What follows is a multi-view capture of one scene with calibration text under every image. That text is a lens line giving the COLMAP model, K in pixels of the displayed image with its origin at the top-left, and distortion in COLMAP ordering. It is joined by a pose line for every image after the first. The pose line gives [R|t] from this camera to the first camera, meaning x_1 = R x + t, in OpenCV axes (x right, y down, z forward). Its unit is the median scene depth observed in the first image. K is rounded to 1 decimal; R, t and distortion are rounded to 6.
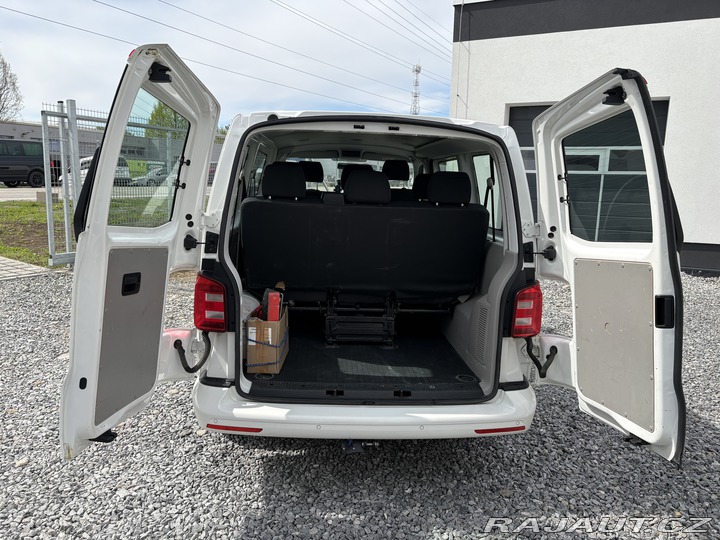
lens RADIAL K [[543.0, 0, 357.3], [0, 543.0, 266.7], [0, 0, 1]] dist [0.038219, -0.042541]
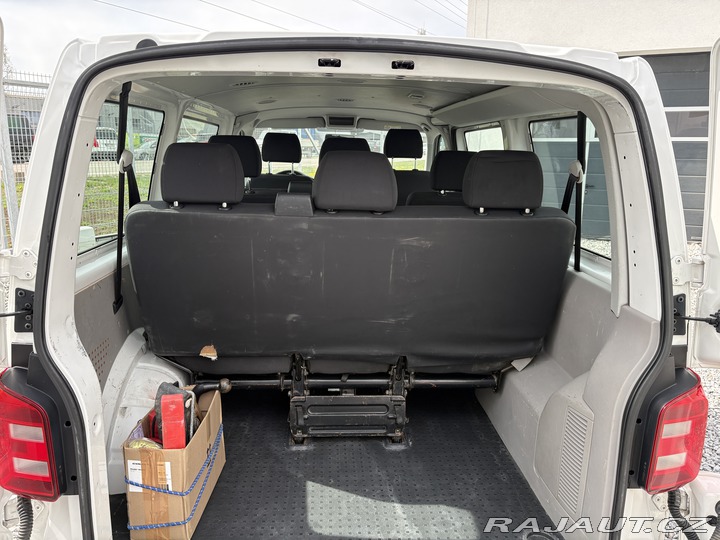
lens RADIAL K [[556.3, 0, 357.0], [0, 556.3, 267.6], [0, 0, 1]] dist [-0.001067, -0.008348]
pose [[0.999859, -0.012889, -0.010790, 0.024217], [0.013435, 0.998546, 0.052197, -0.083238], [0.010102, -0.052334, 0.998579, 0.407922]]
